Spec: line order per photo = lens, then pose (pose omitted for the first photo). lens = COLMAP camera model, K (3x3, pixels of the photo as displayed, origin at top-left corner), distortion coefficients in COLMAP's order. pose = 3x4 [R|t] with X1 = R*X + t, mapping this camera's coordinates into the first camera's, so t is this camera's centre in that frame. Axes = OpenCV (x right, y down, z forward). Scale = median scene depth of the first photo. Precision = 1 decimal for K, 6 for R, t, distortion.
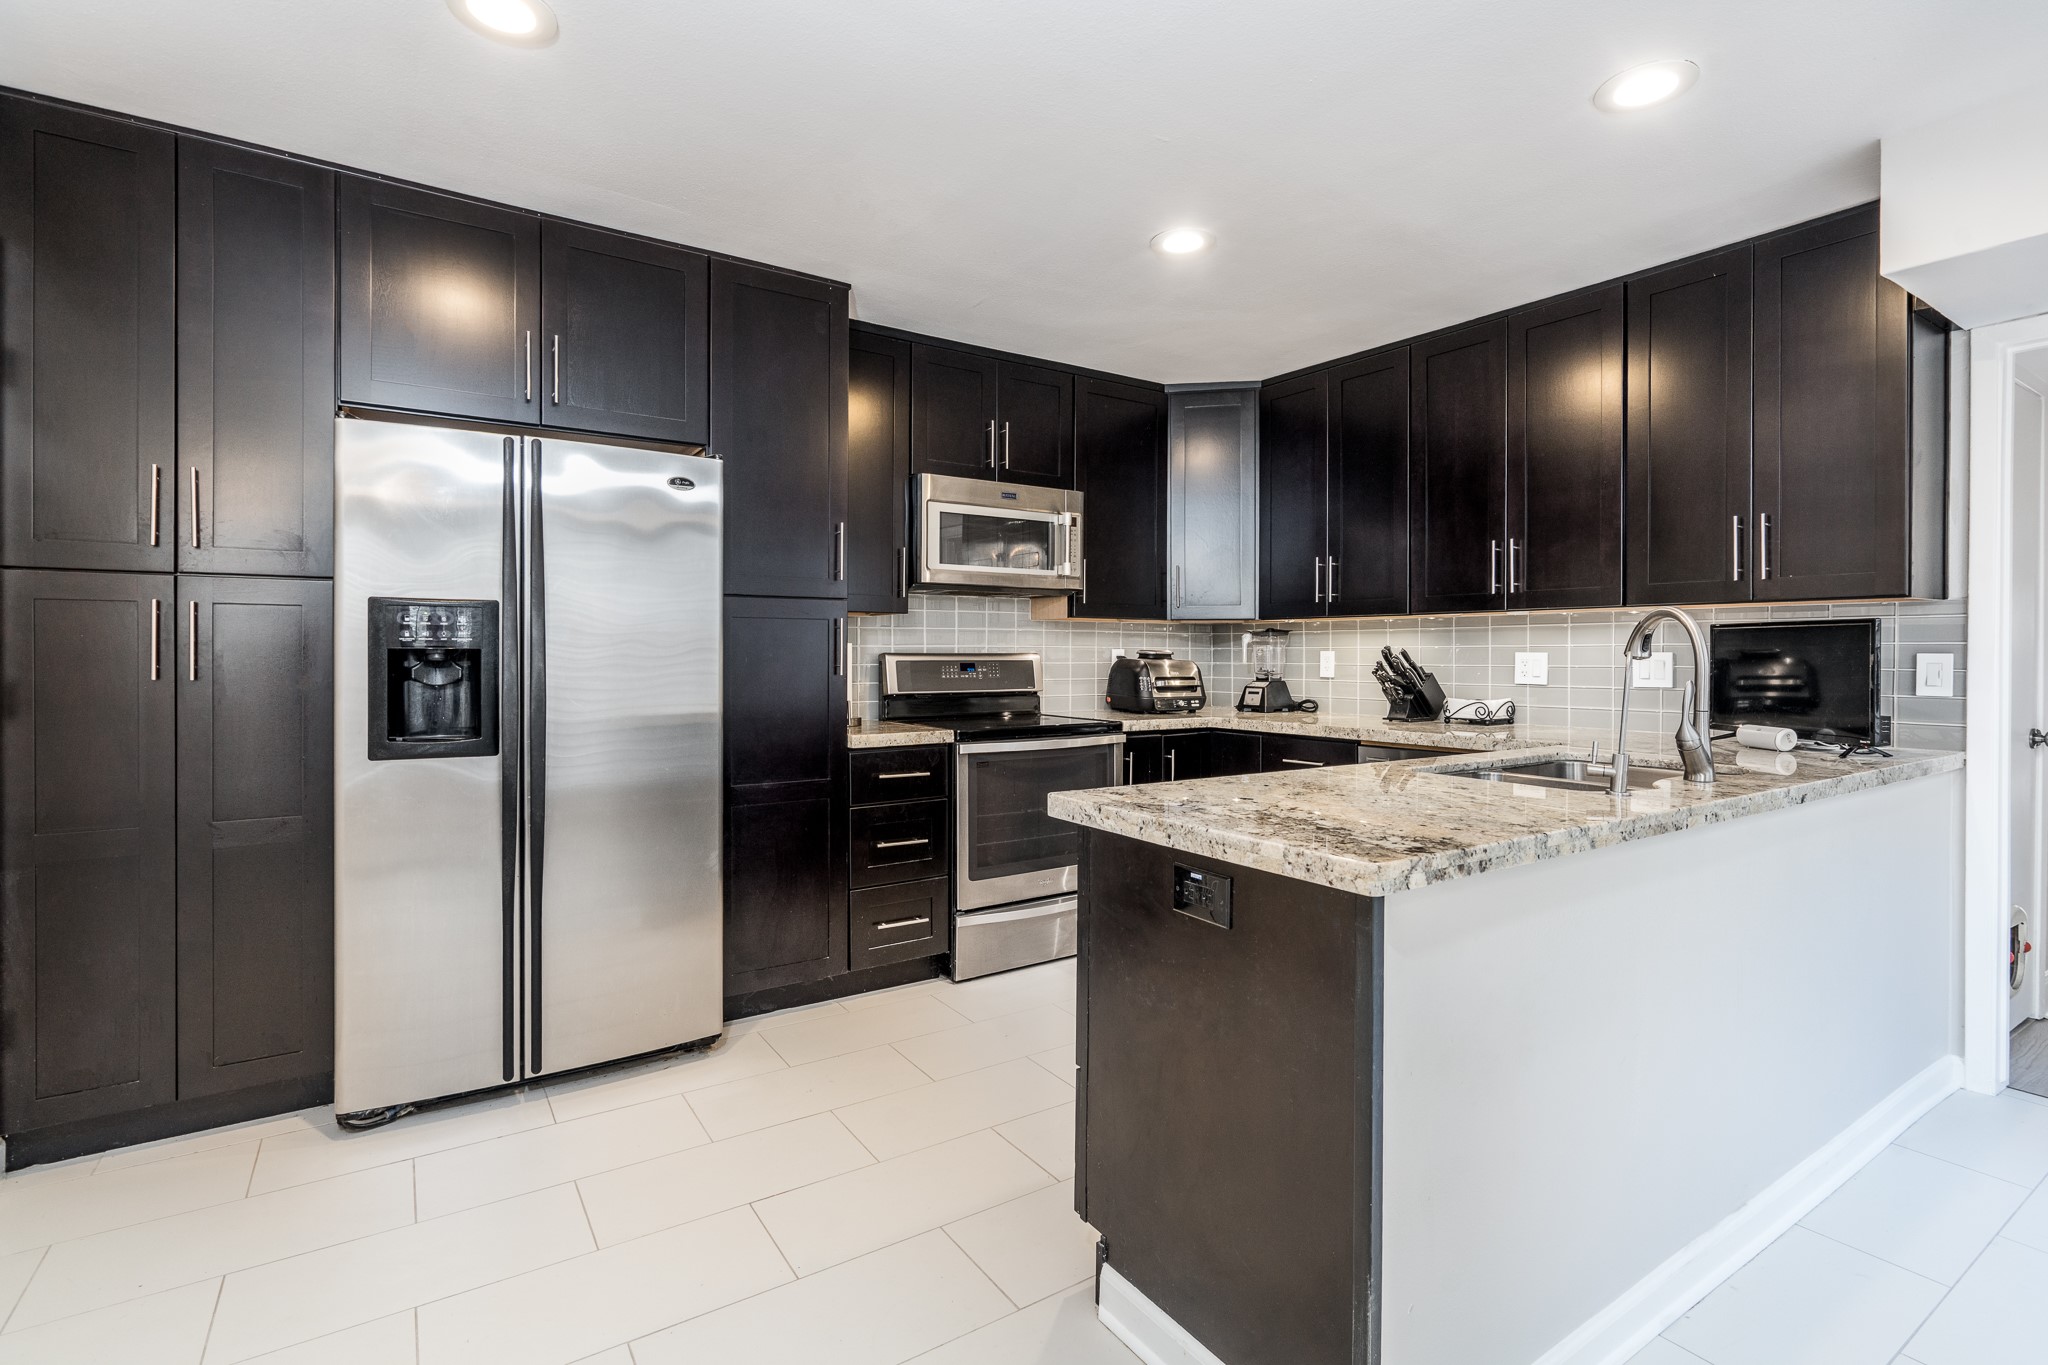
lens RADIAL K [[986.2, 0, 1018.6], [0, 986.2, 664.8], [0, 0, 1]] dist [0.000643, 0.001798]
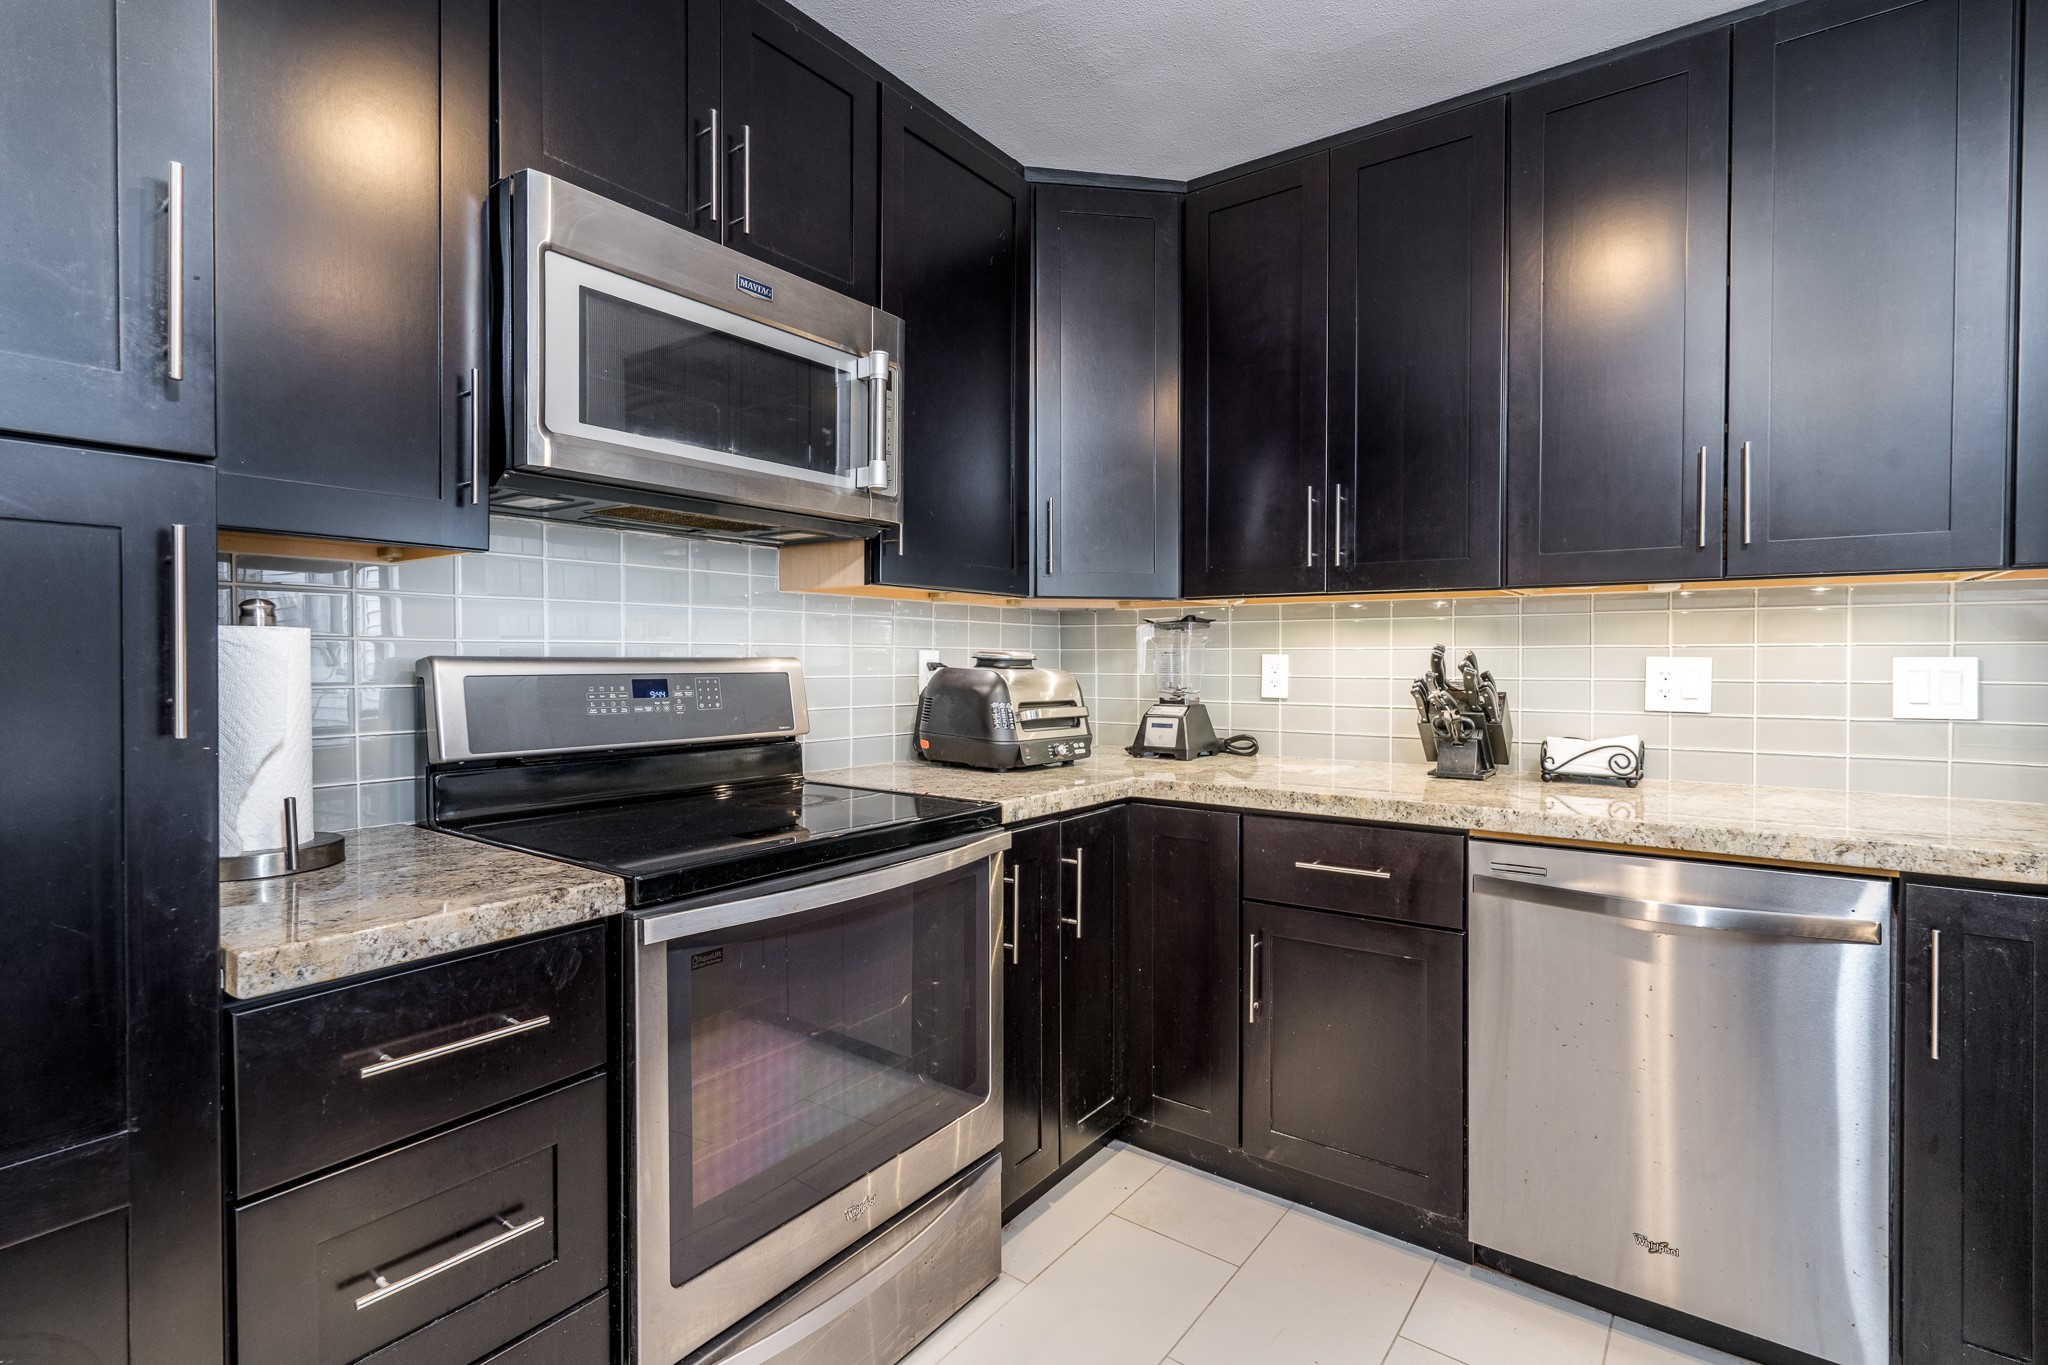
lens RADIAL K [[986.2, 0, 990.8], [0, 986.2, 674.7], [0, 0, 1]] dist [0.000643, 0.001798]
pose [[0.952980, -0.003937, 0.303009, -0.039766], [0.002907, 0.999988, 0.003850, -0.005095], [-0.303021, -0.002788, 0.952980, 0.524825]]
